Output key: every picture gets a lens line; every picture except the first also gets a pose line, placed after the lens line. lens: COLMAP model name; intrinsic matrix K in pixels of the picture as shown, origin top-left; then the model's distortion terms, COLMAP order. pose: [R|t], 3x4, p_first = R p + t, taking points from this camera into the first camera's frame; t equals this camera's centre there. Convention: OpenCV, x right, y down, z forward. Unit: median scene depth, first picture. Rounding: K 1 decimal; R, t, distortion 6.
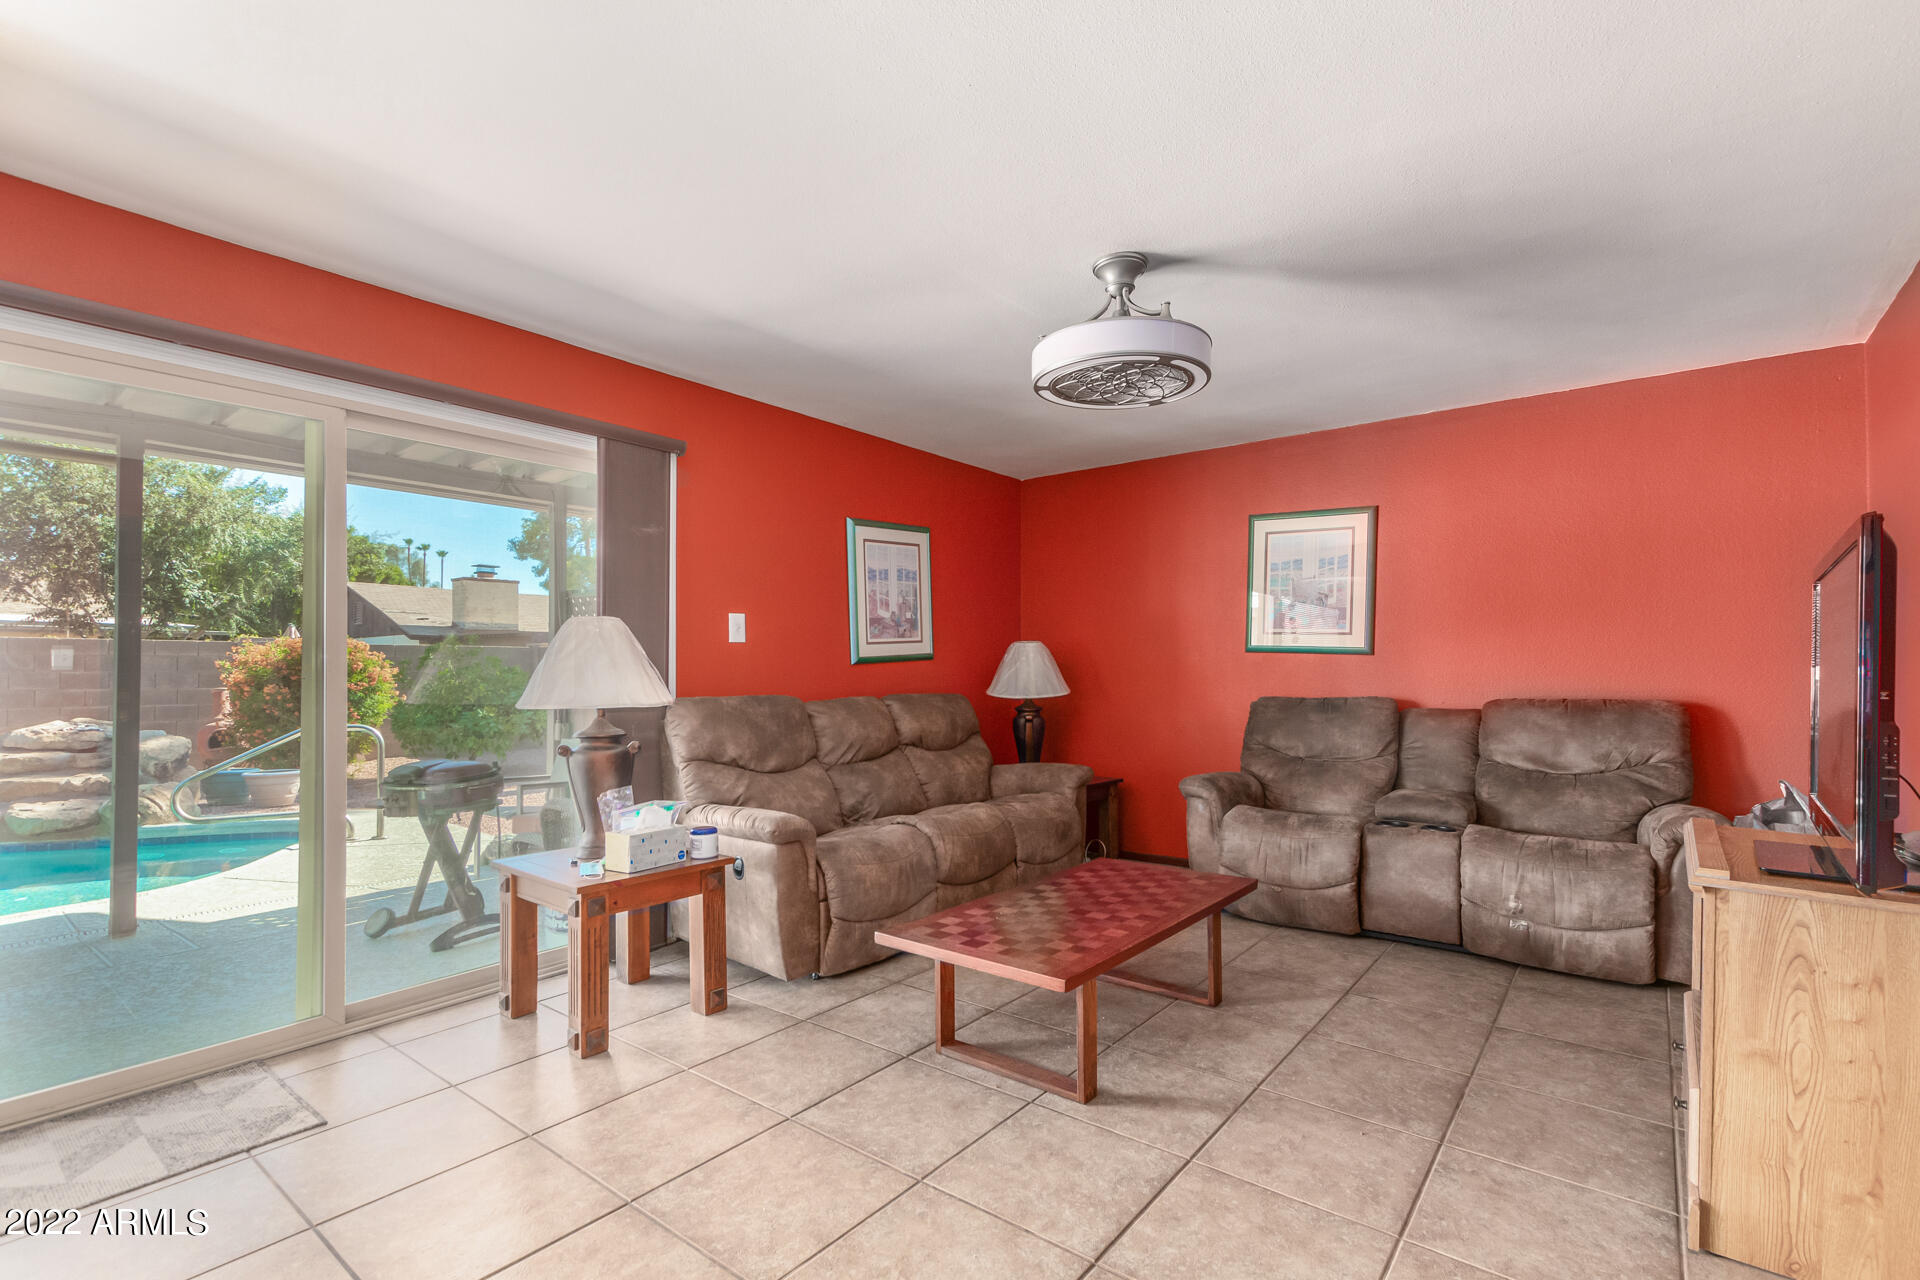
lens RADIAL K [[875.9, 0, 974.7], [0, 875.9, 659.9], [0, 0, 1]] dist [0.007437, -0.002480]
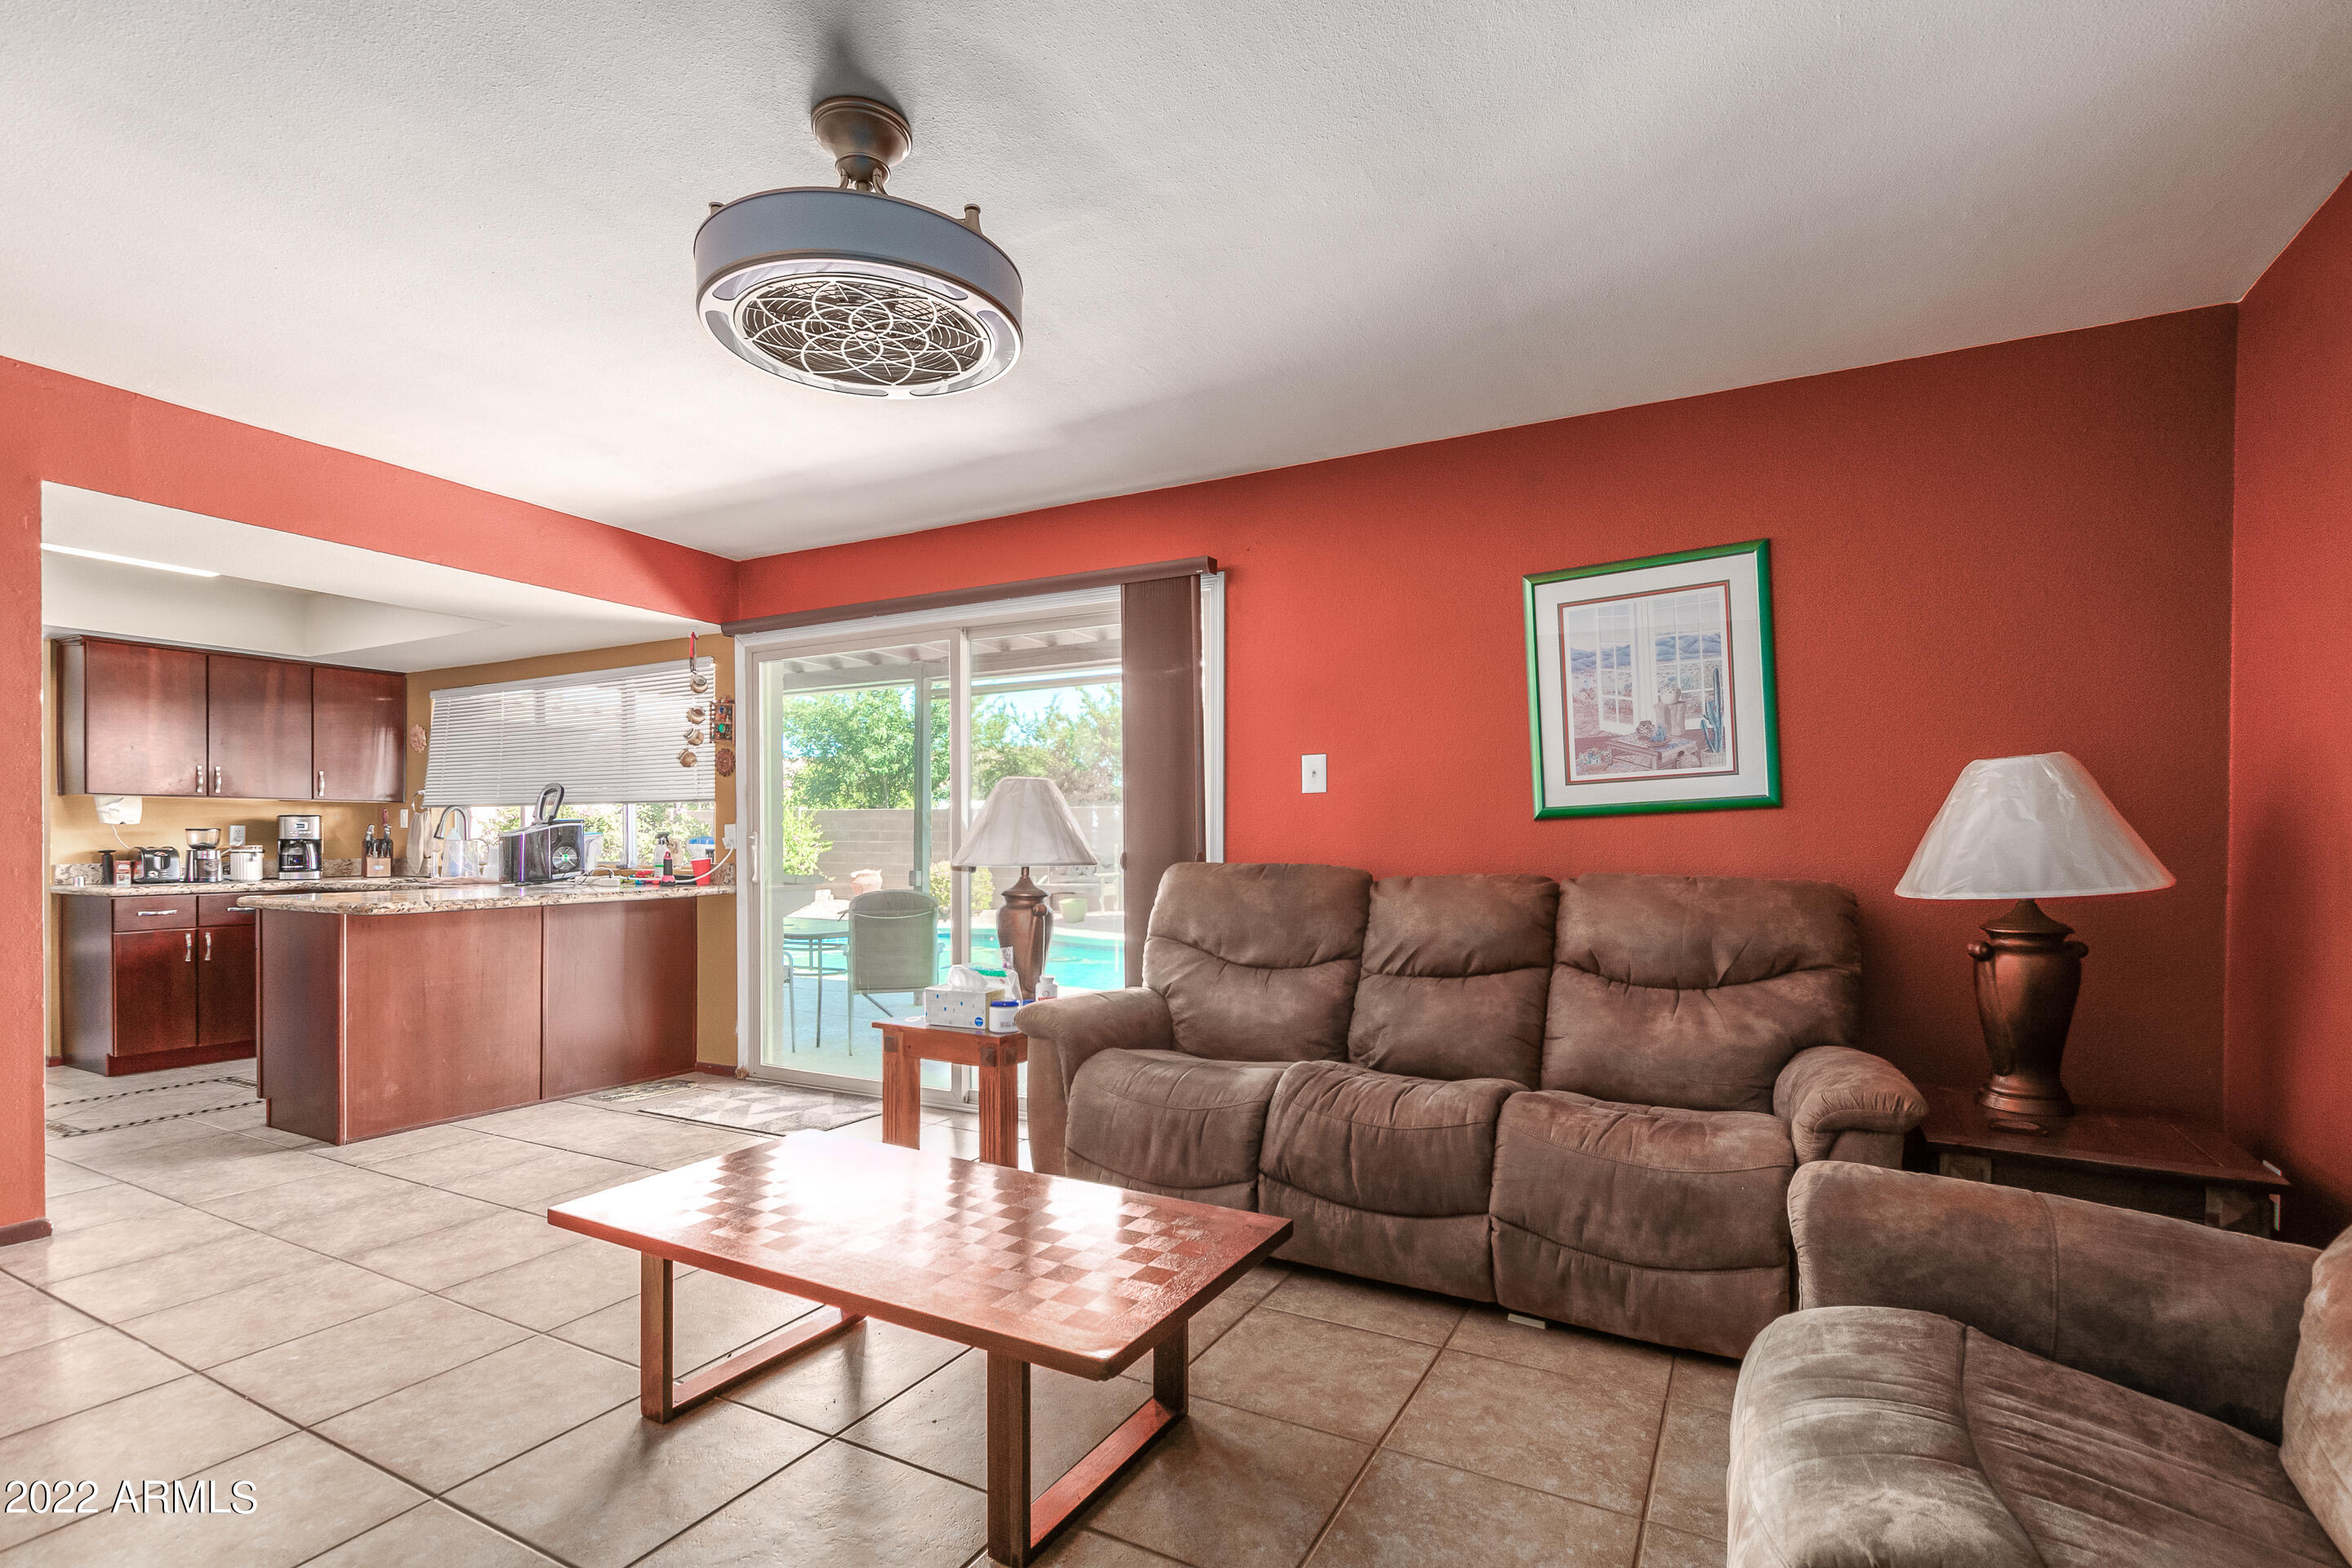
lens RADIAL K [[1073.0, 0, 1164.6], [0, 1073.0, 836.8], [0, 0, 1]] dist [0.007437, -0.002480]
pose [[0.160226, 0.003325, -0.987075, 0.695085], [0.015140, 0.999868, 0.005825, 0.010752], [0.986964, -0.015878, 0.160155, 0.809106]]
